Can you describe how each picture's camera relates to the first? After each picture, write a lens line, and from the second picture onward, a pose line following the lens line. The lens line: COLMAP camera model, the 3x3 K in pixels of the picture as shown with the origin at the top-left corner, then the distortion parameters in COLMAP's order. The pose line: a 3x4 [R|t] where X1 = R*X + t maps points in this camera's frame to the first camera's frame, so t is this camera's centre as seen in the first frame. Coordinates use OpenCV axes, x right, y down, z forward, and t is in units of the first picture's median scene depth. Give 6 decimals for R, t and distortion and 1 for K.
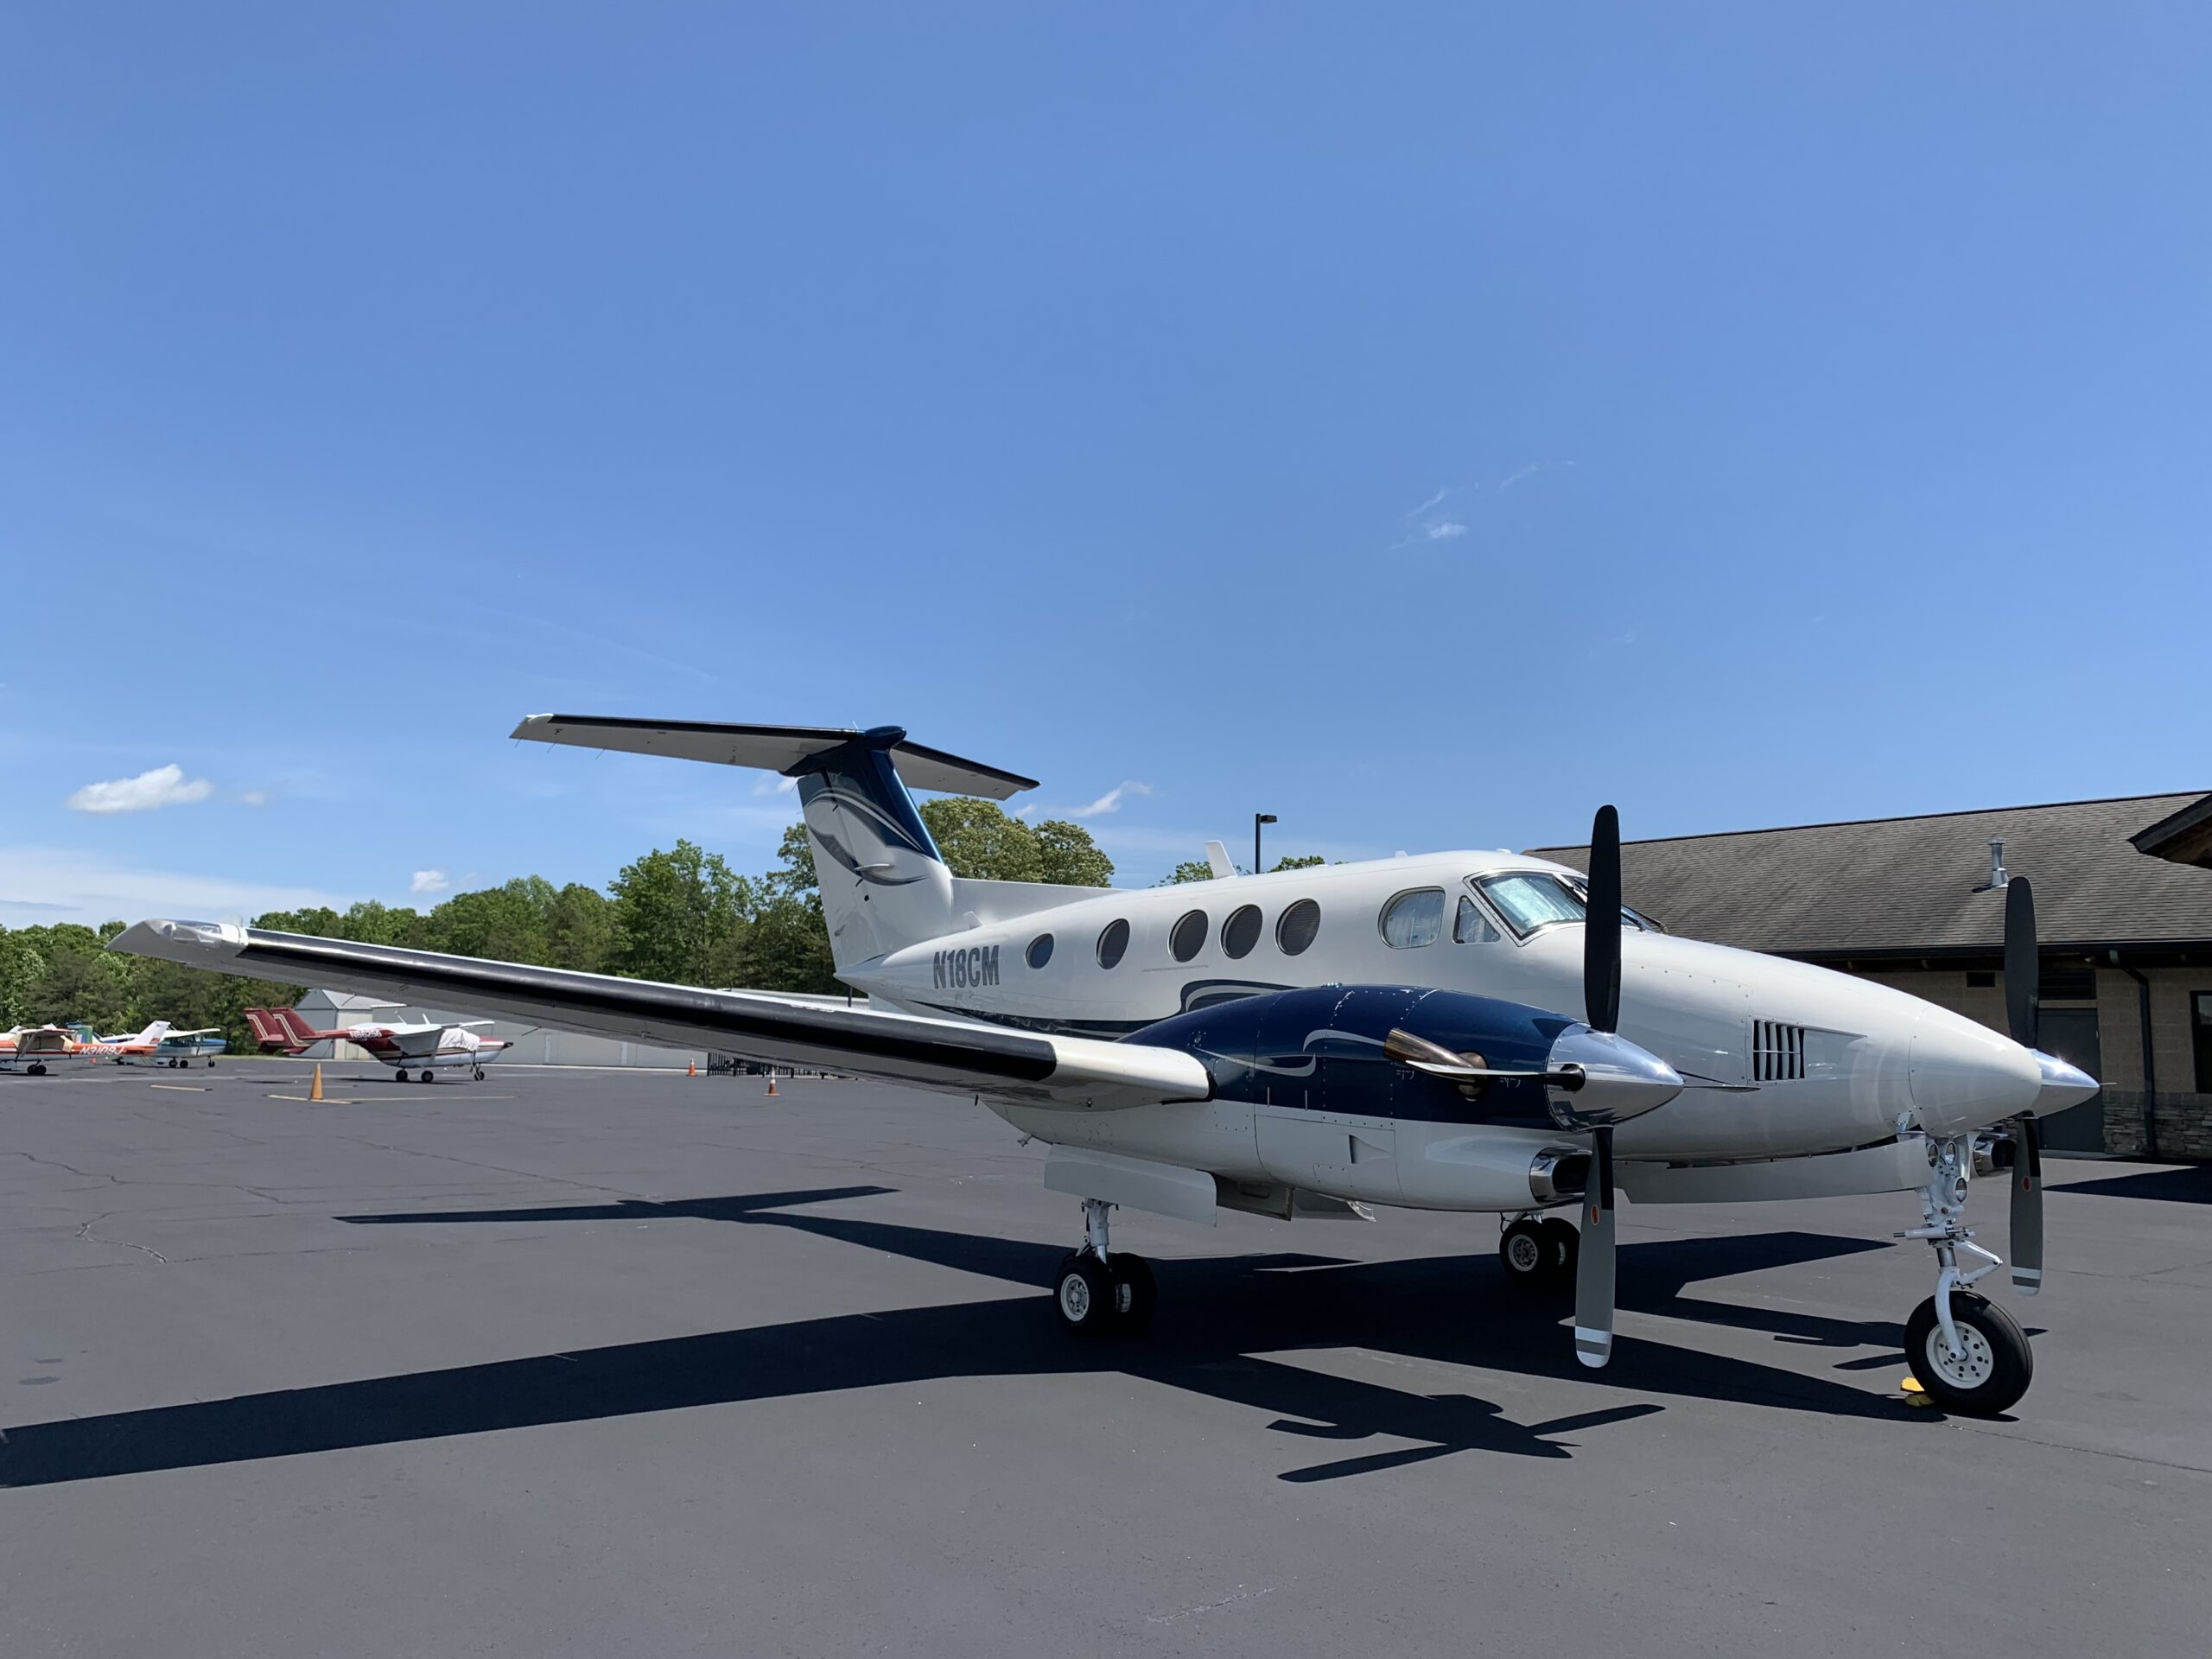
lens RADIAL K [[1680.6, 0, 1106.0], [0, 1680.6, 829.5], [0, 0, 1]] dist [-0.016000, -0.003080]
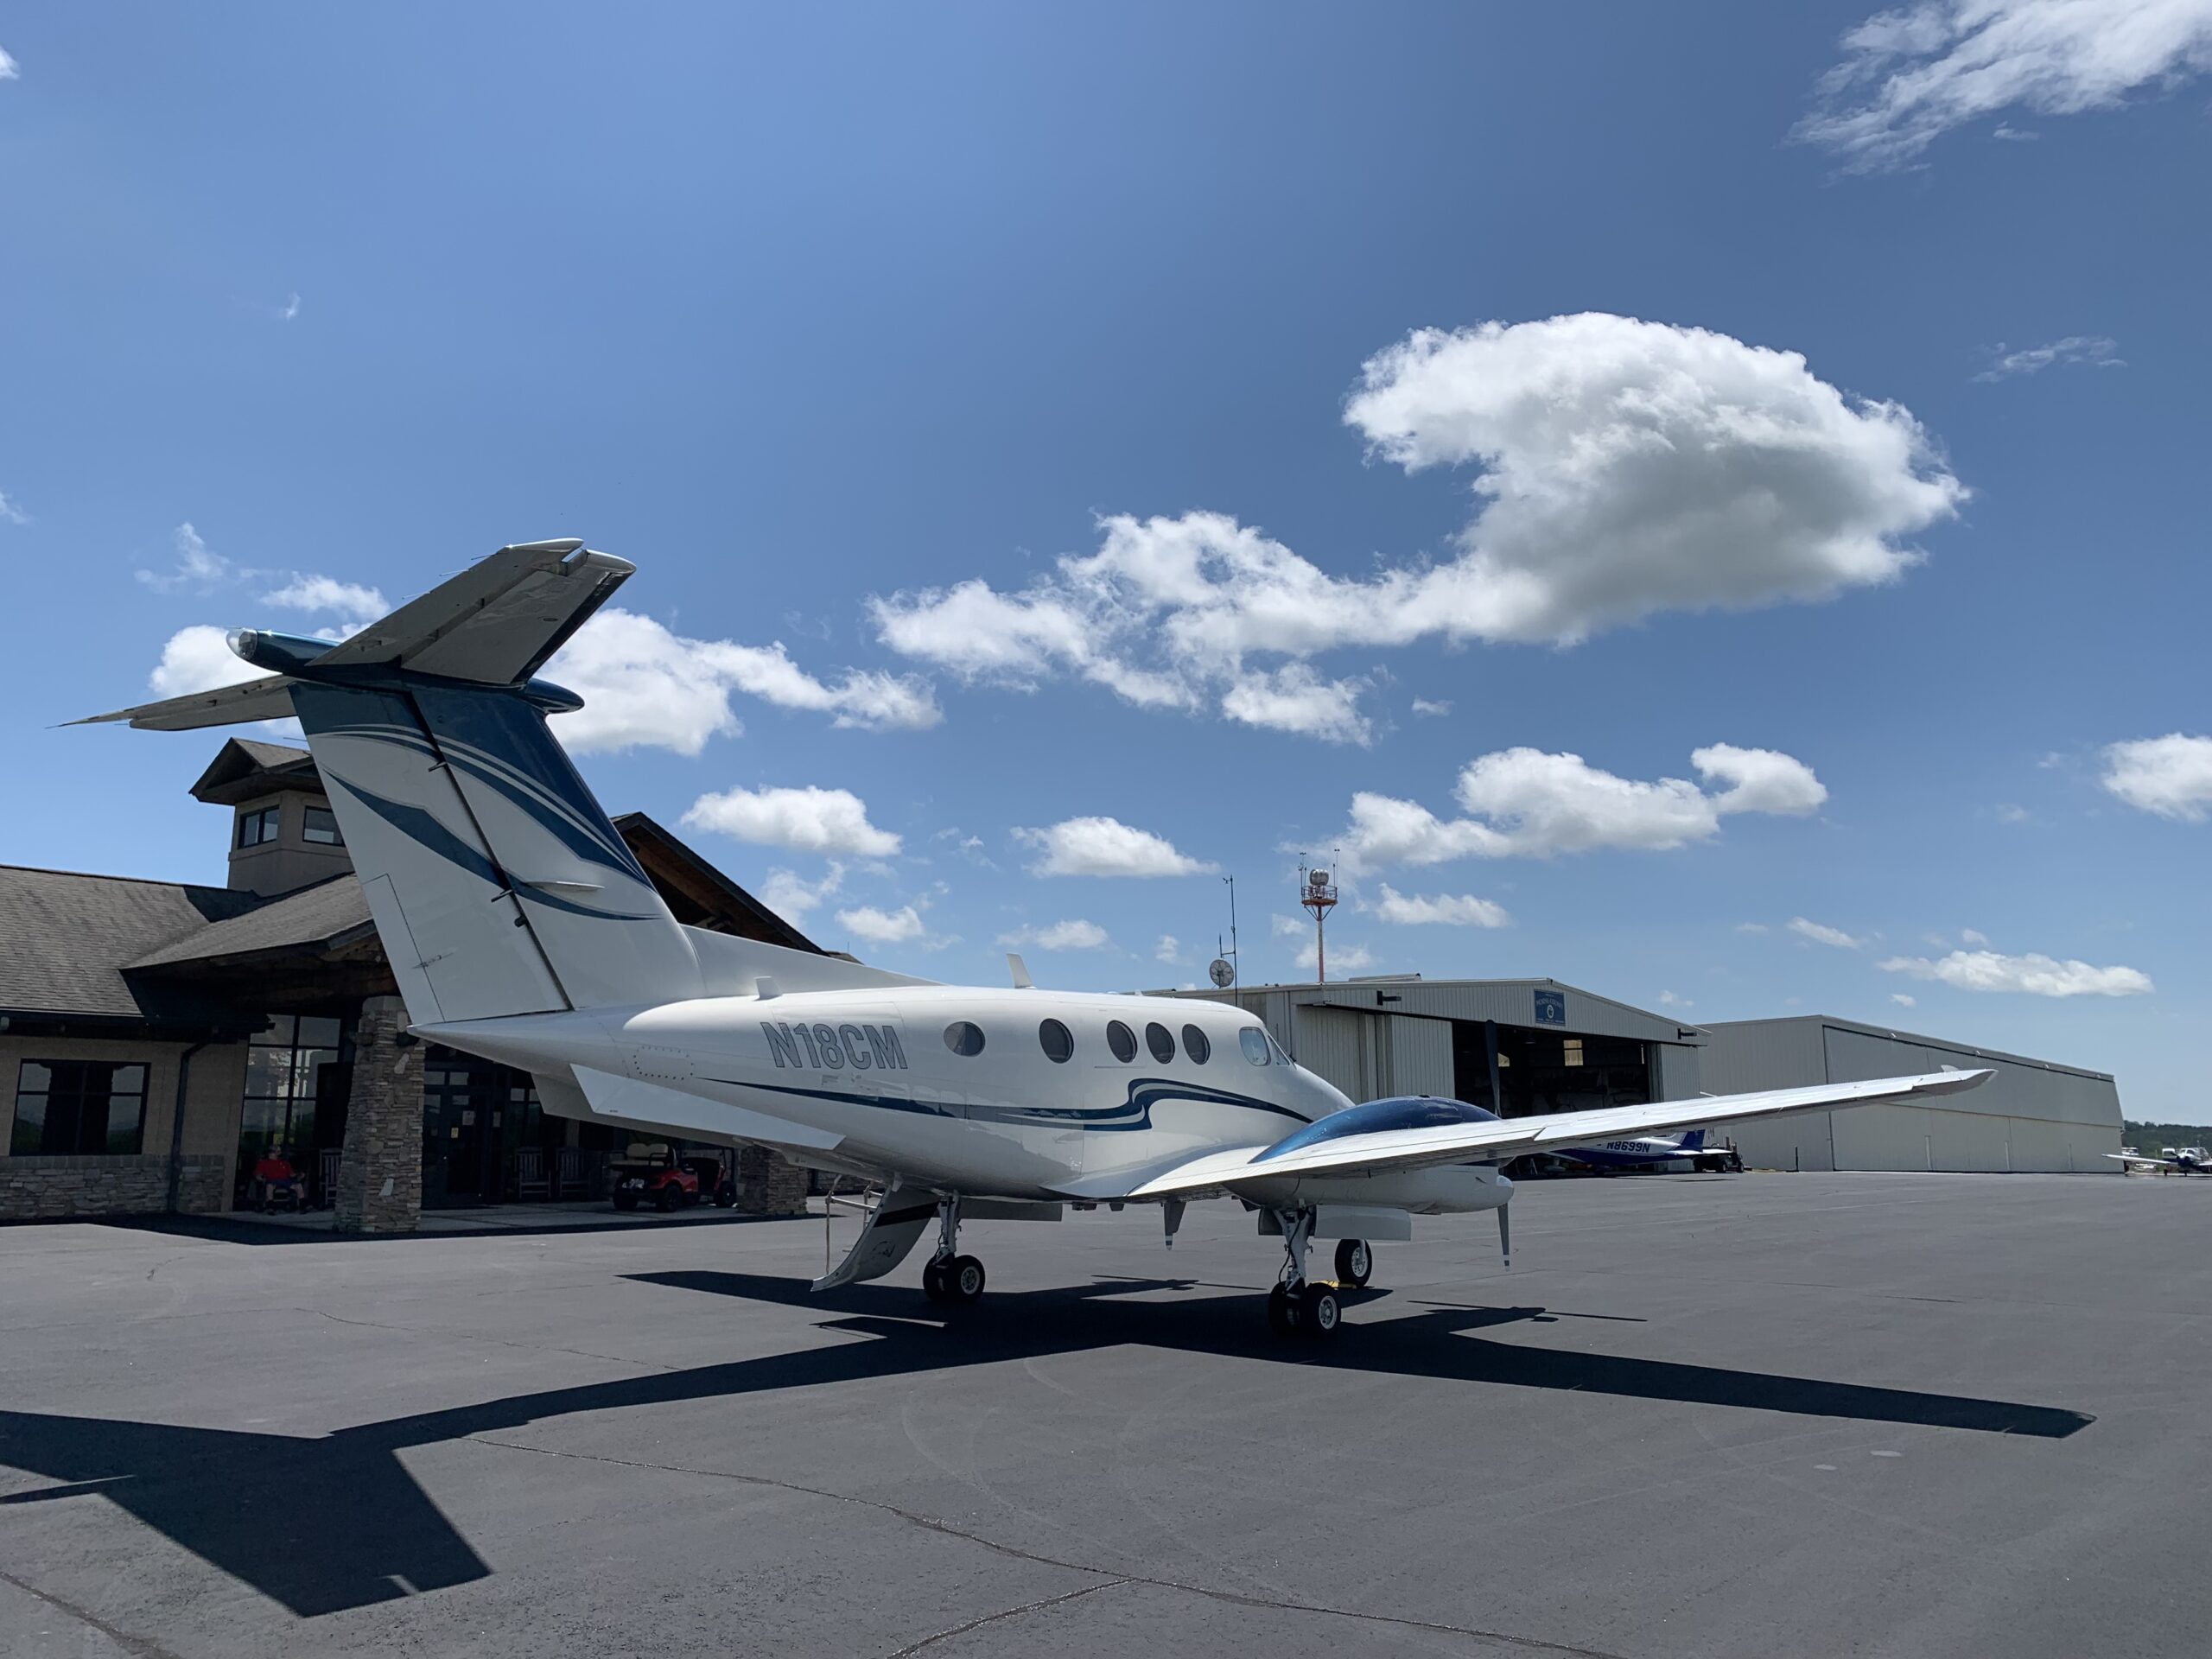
lens RADIAL K [[1680.6, 0, 1106.0], [0, 1680.6, 829.5], [0, 0, 1]] dist [-0.016000, -0.003080]
pose [[-0.158387, 0.145122, 0.976654, -0.771287], [-0.136104, 0.976489, -0.167170, 0.077146], [-0.977952, -0.159404, -0.134911, 0.776008]]
